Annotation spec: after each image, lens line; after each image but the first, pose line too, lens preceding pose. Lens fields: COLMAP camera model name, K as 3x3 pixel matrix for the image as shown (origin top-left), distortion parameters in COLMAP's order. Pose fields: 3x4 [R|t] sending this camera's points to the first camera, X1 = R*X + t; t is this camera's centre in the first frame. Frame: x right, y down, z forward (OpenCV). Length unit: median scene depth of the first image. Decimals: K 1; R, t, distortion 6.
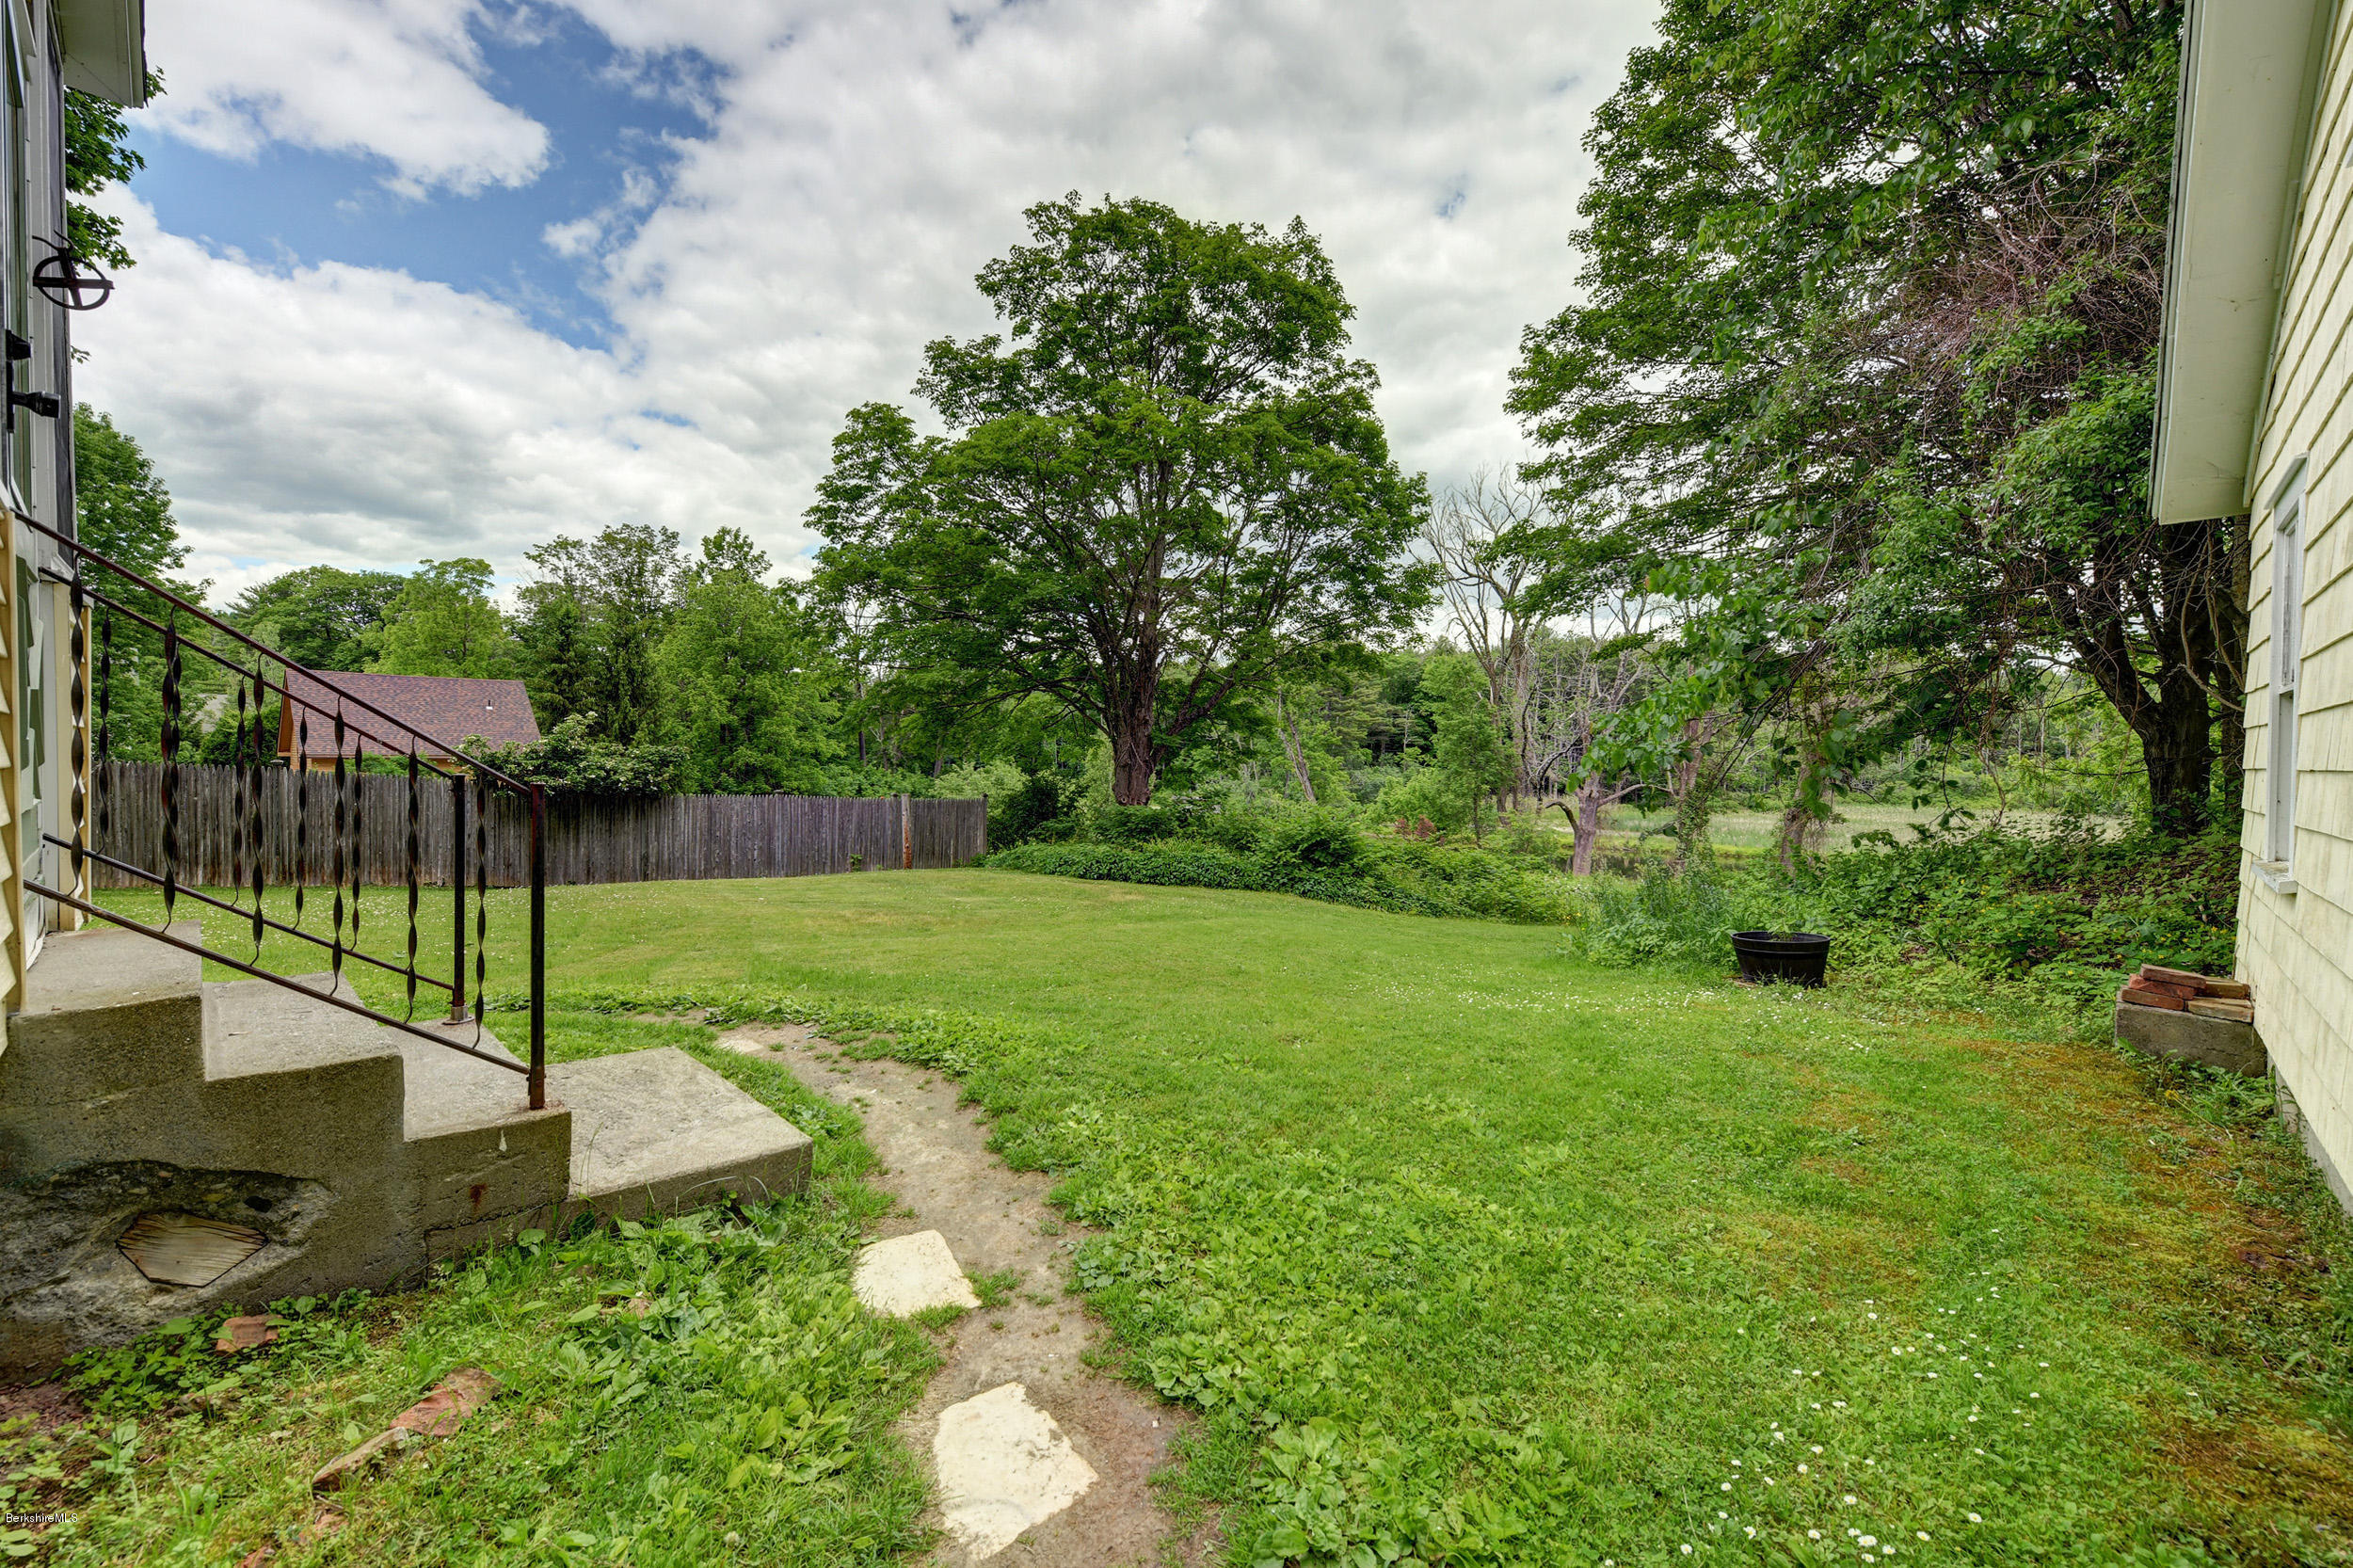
lens RADIAL K [[948.6, 0, 1176.5], [0, 948.6, 784.0], [0, 0, 1]] dist [0.000566, 0.000211]
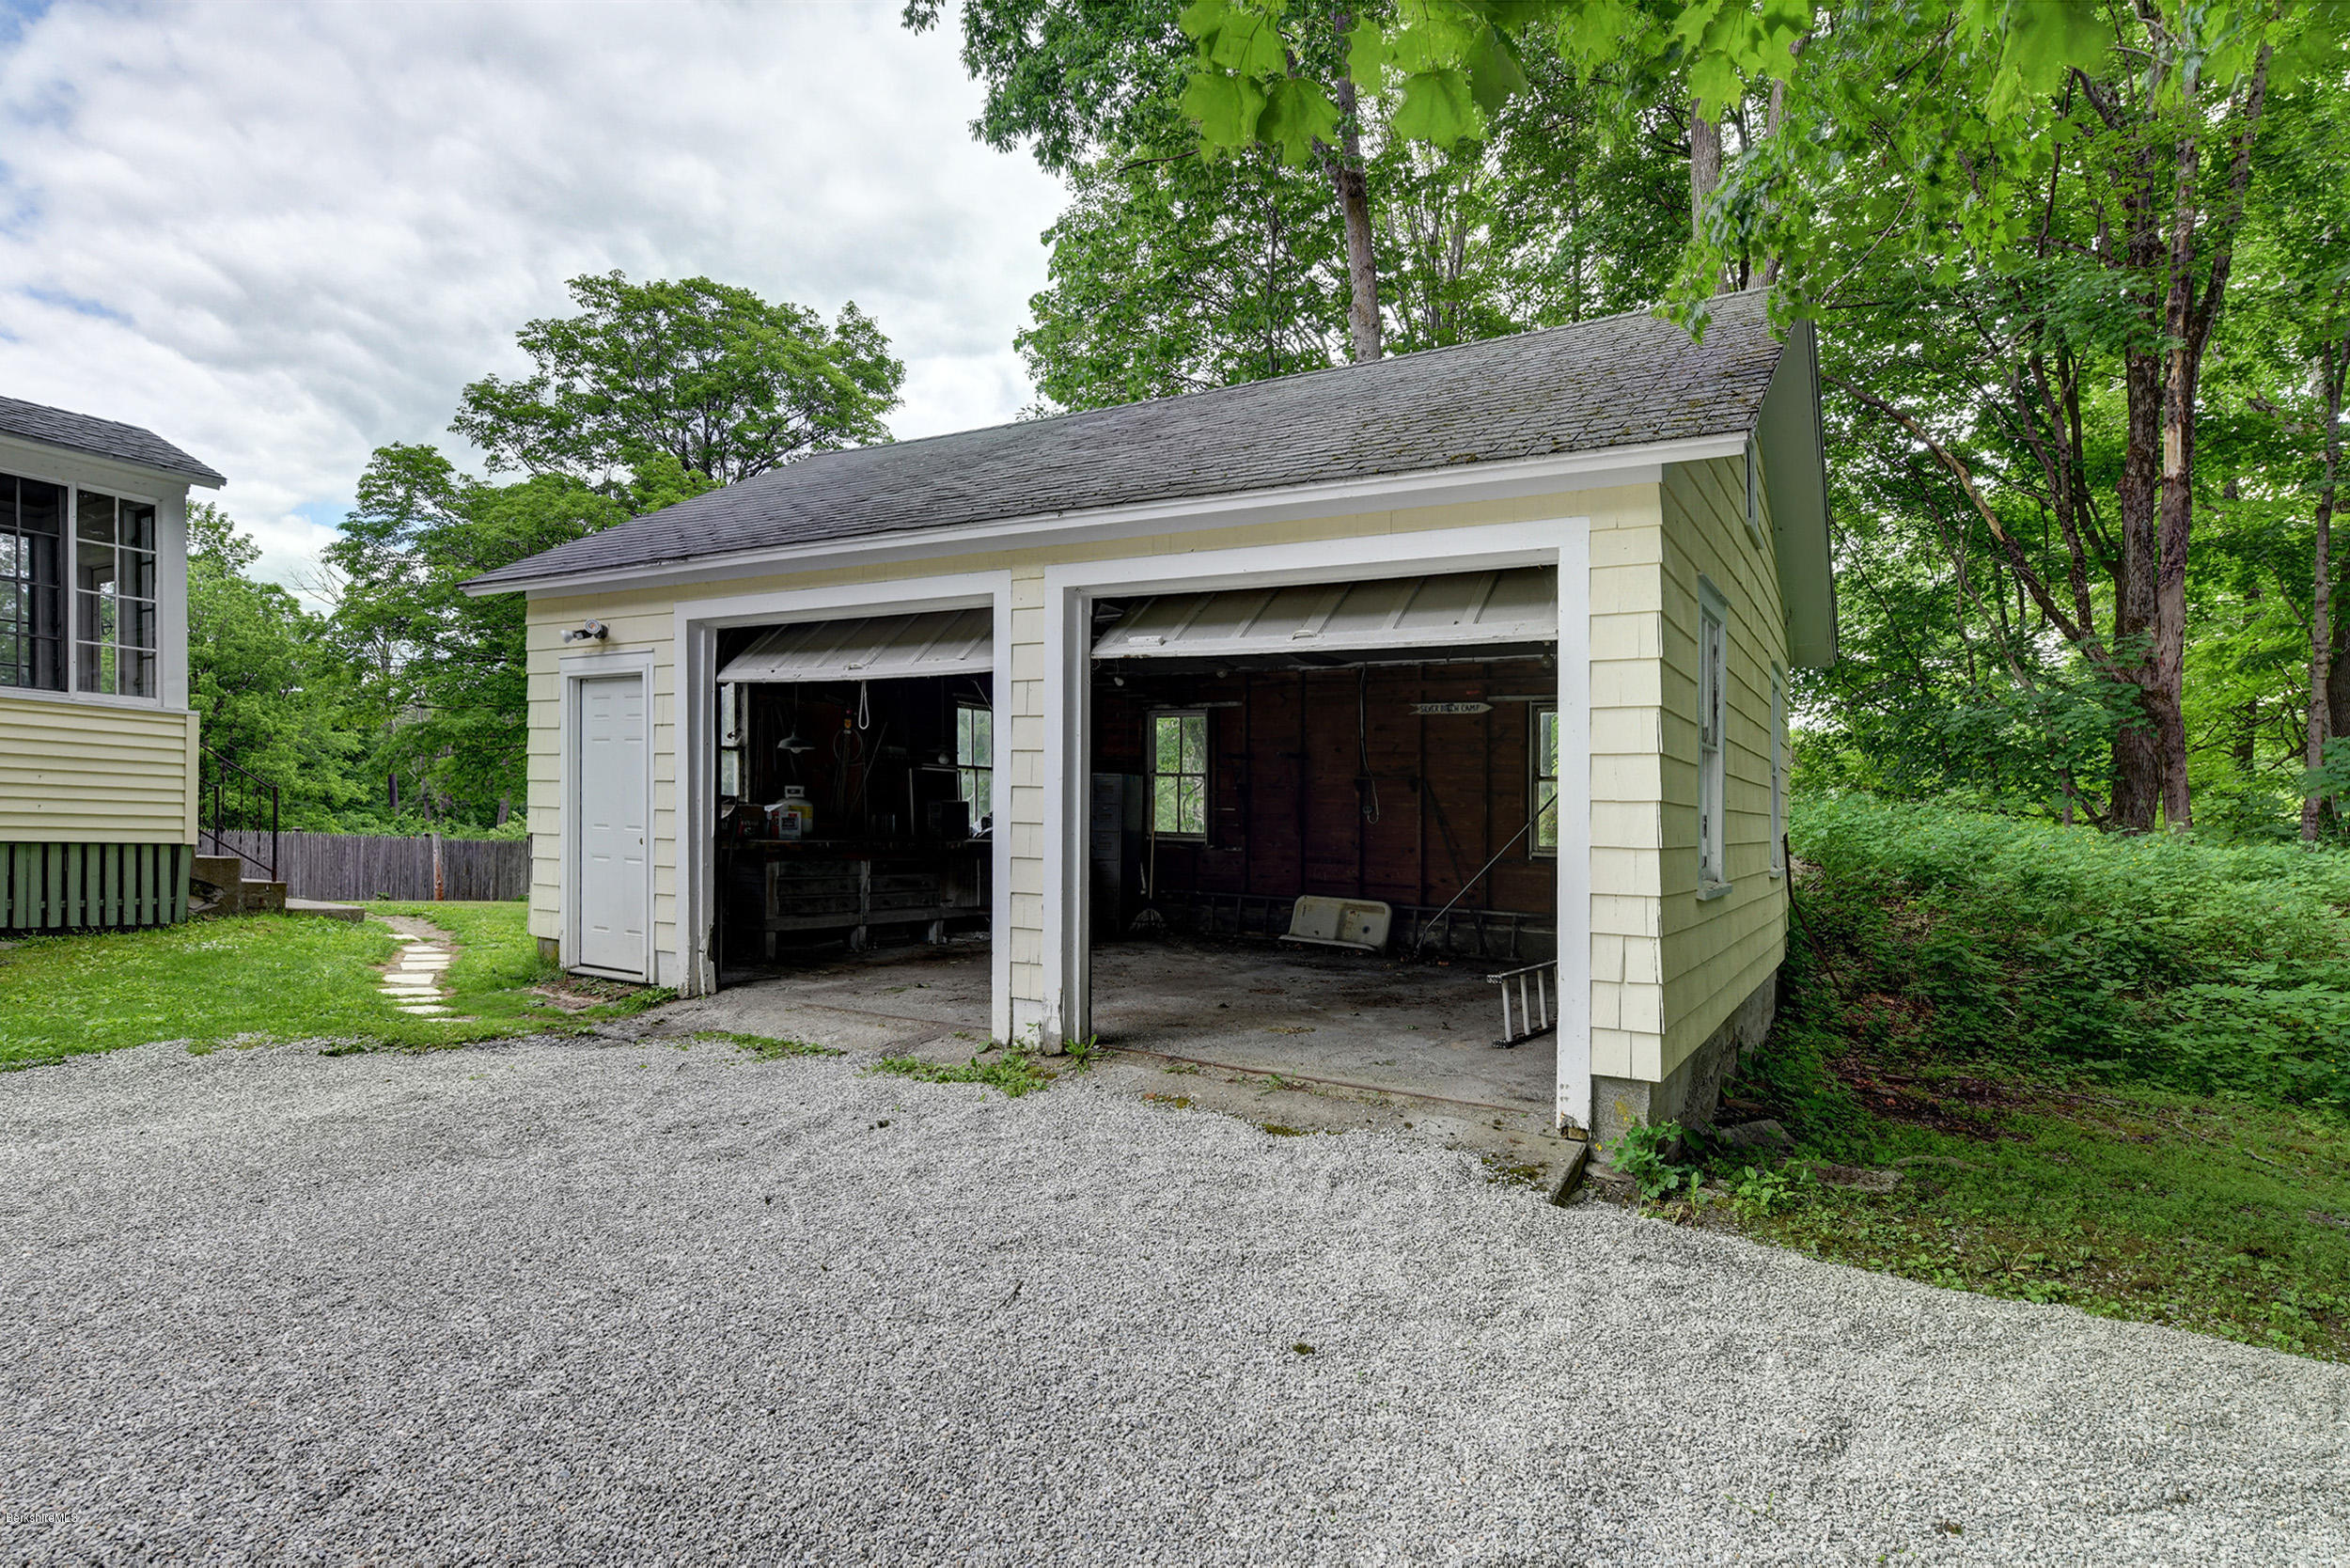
lens RADIAL K [[1253.7, 0, 1181.2], [0, 1253.7, 844.4], [0, 0, 1]] dist [0.021051, -0.001695]
pose [[0.972179, 0.007887, 0.234105, 0.155581], [-0.006621, 0.999959, -0.006194, 0.021376], [-0.234144, 0.004472, 0.972192, -0.451532]]
